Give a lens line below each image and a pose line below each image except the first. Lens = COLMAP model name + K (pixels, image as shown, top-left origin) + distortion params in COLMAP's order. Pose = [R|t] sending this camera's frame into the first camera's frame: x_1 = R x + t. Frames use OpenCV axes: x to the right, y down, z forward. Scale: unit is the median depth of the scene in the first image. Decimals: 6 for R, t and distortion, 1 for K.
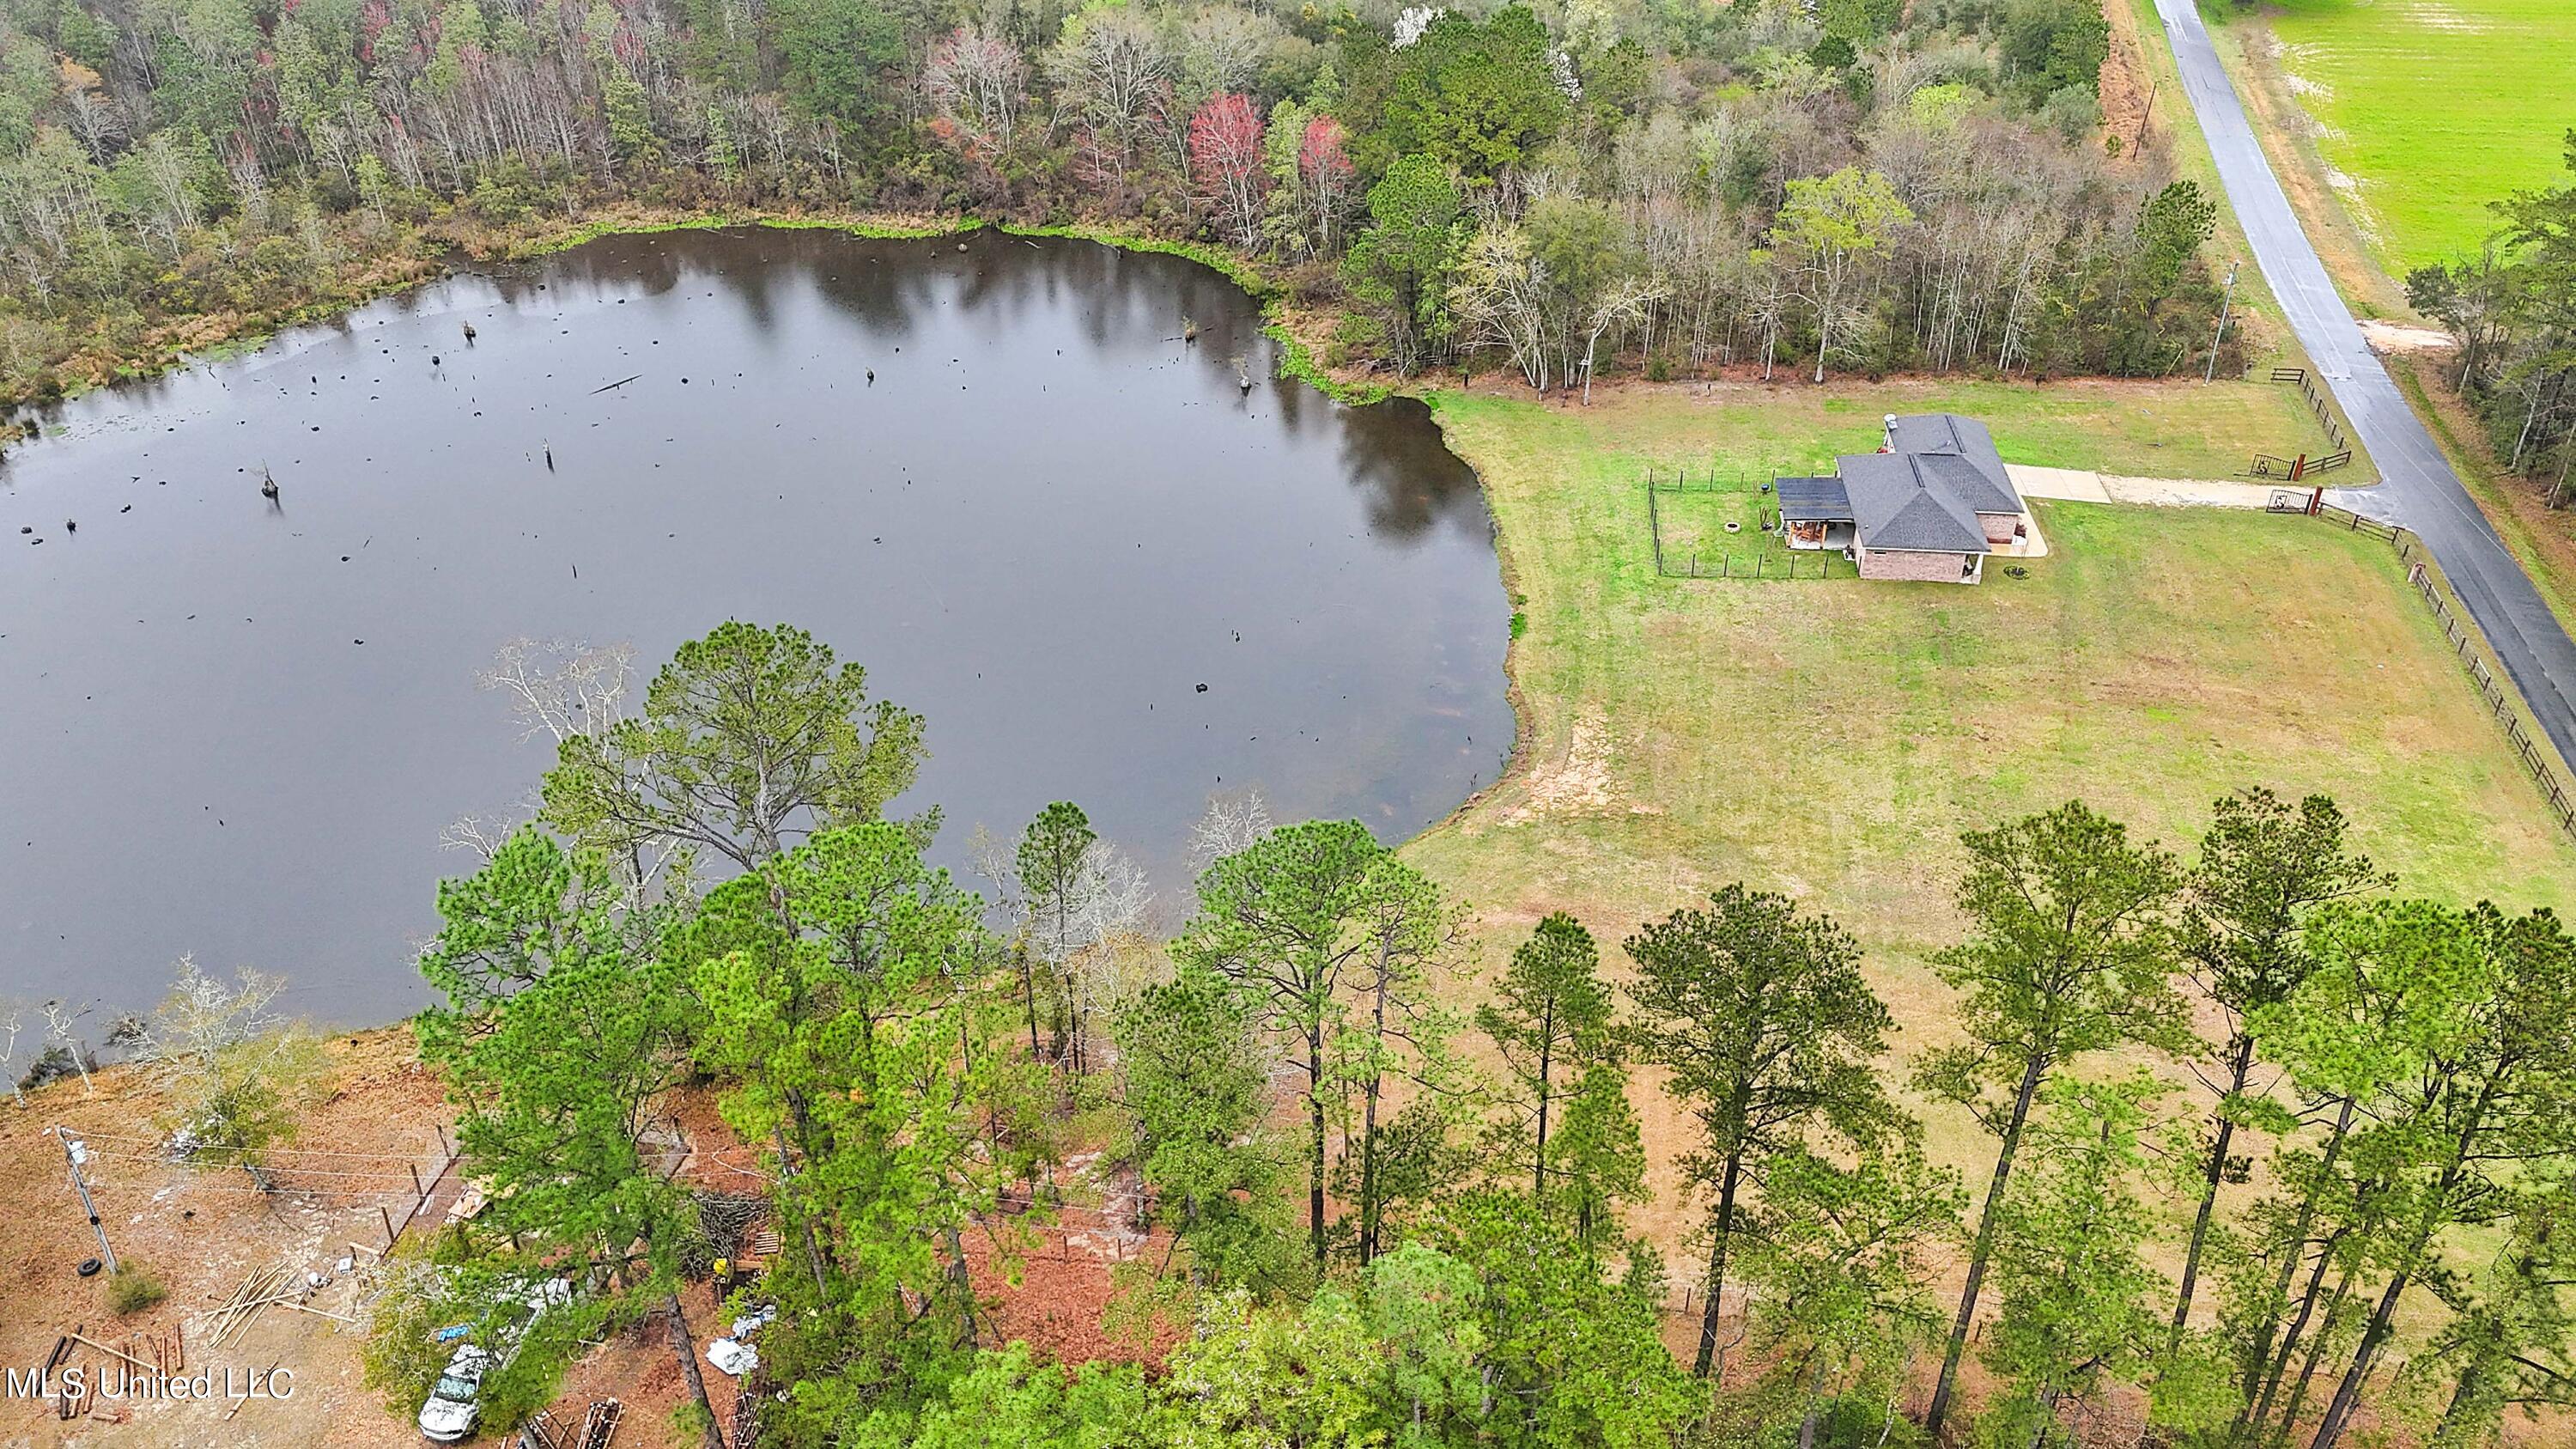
lens RADIAL K [[1918.3, 0, 1288.0], [0, 1918.3, 724.5], [0, 0, 1]] dist [0.056023, -0.001685]
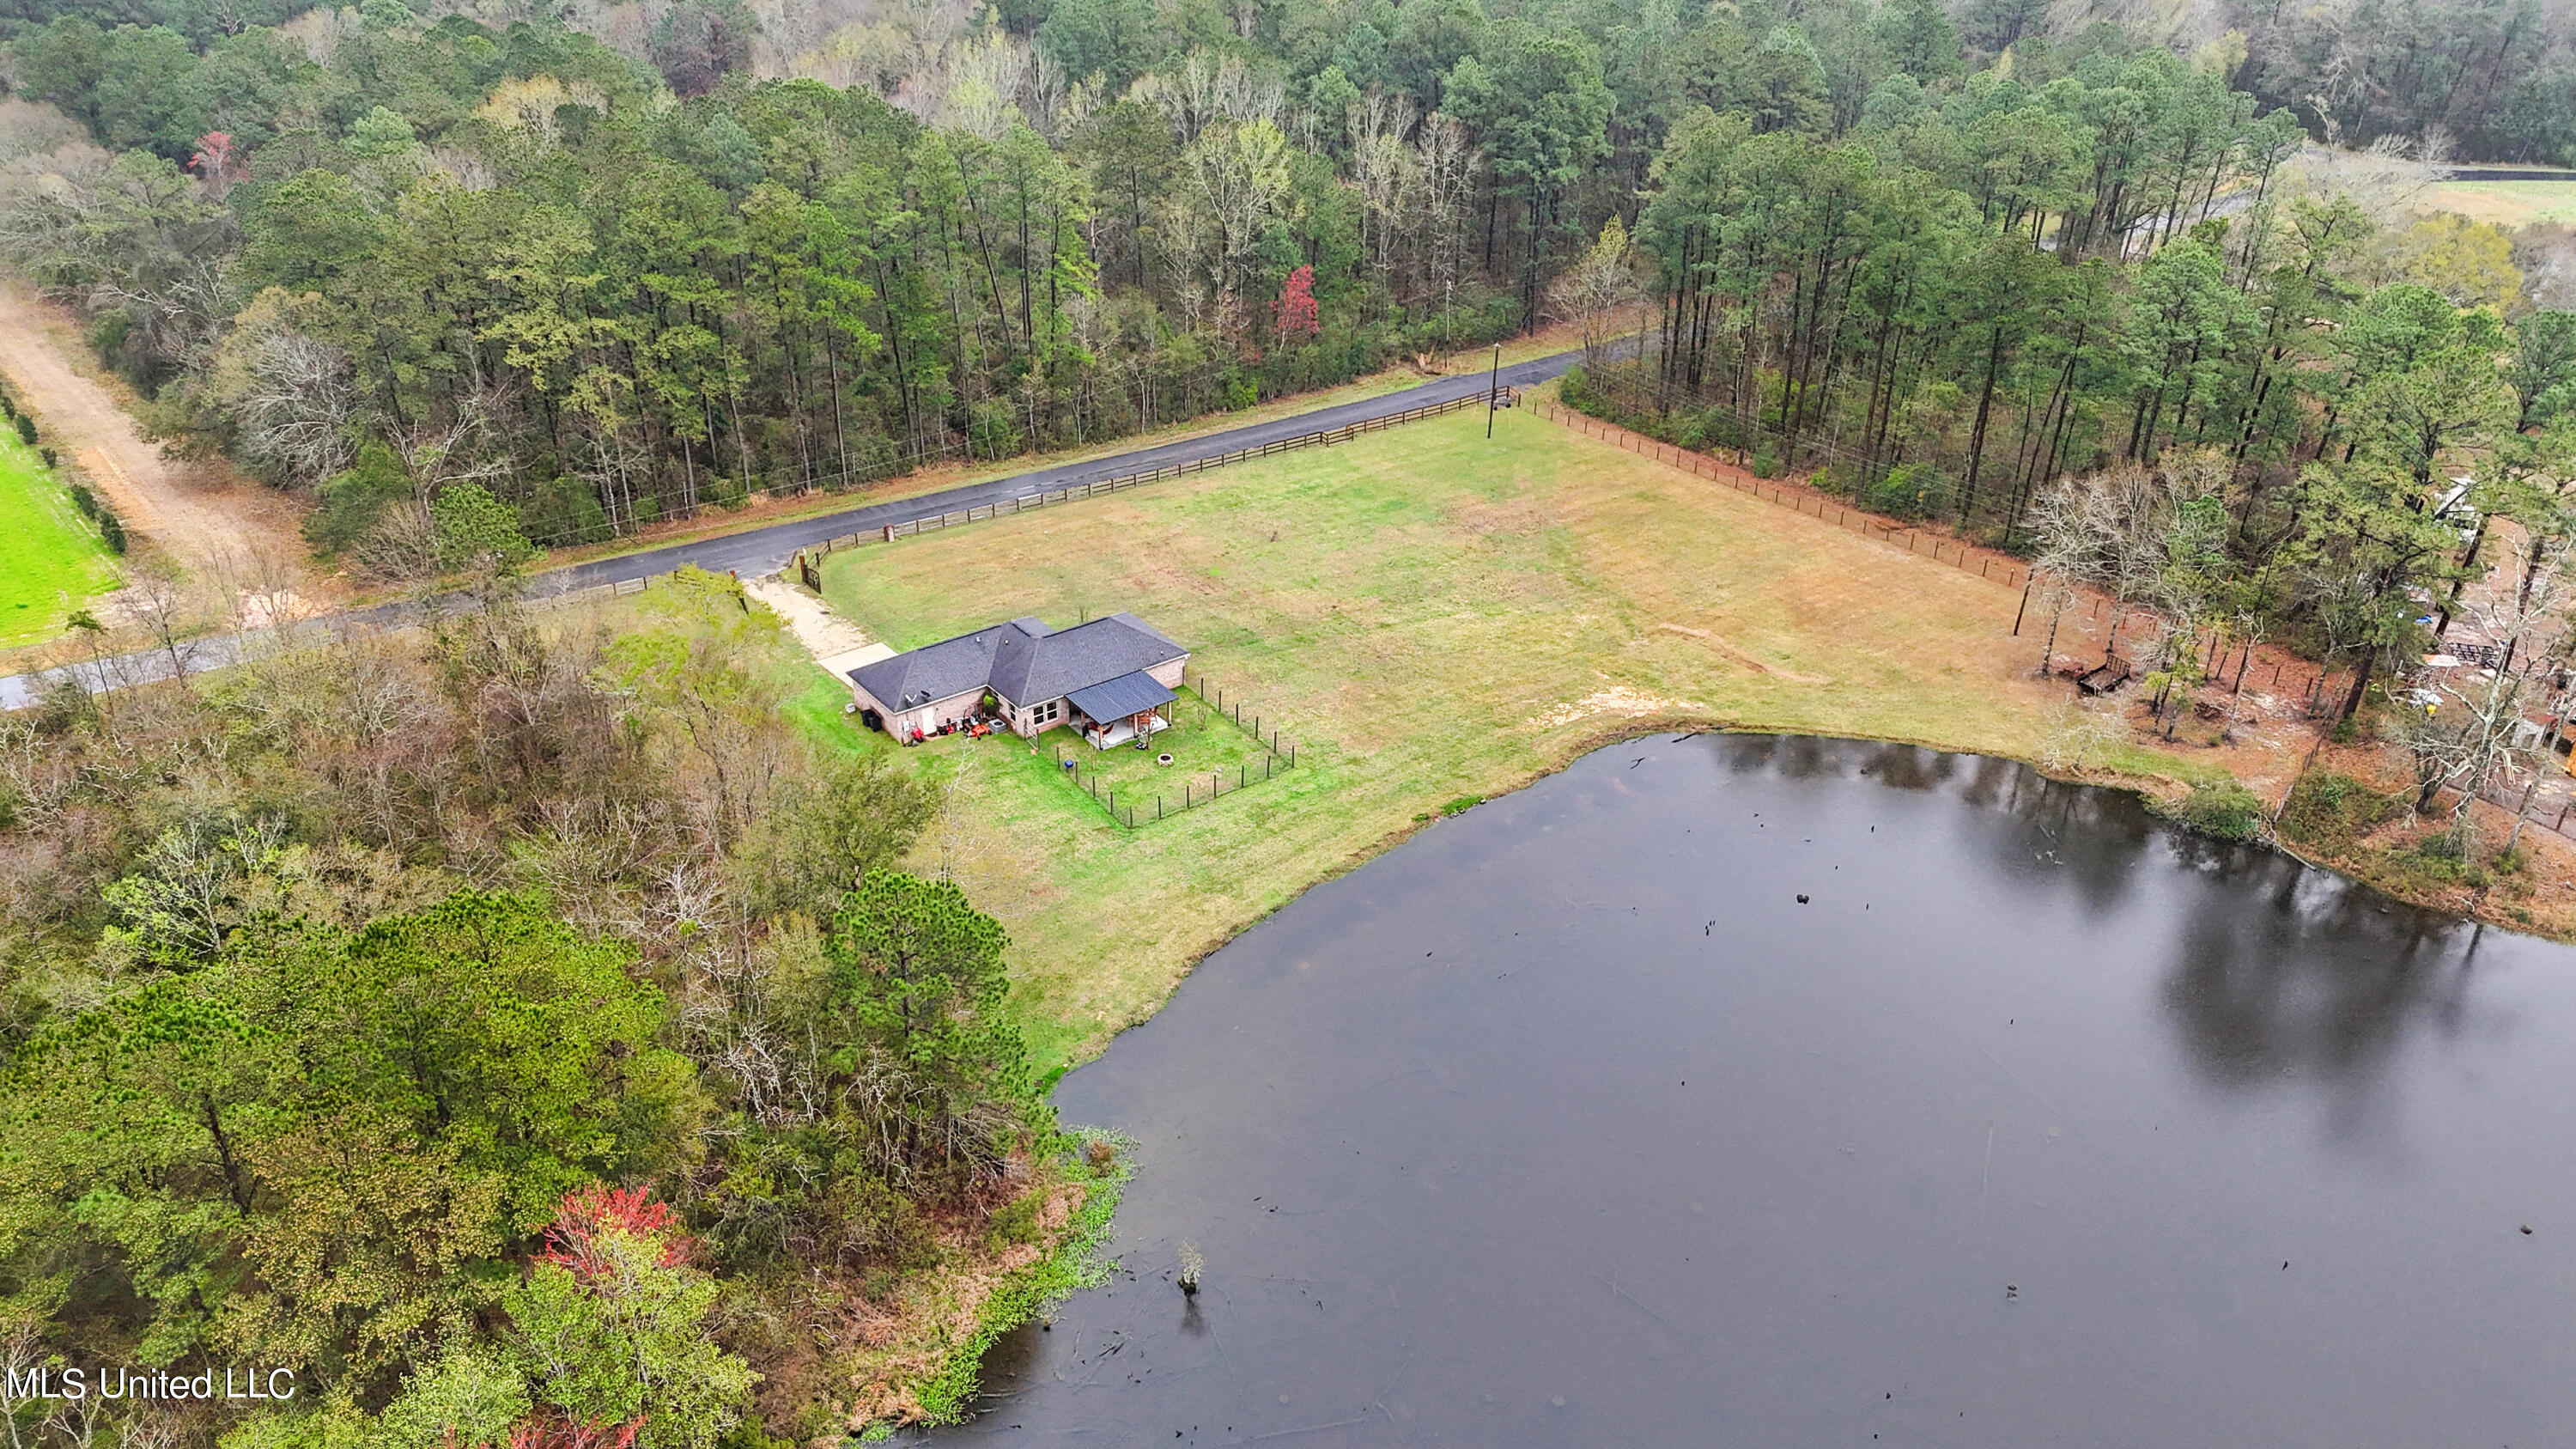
lens RADIAL K [[1892.5, 0, 1288.0], [0, 1892.5, 724.5], [0, 0, 1]] dist [0.064323, -0.000040]
pose [[-0.693080, -0.363140, 0.622711, -0.328855], [0.388150, 0.539923, 0.746875, -0.672903], [-0.607436, 0.759350, -0.233257, 1.011087]]
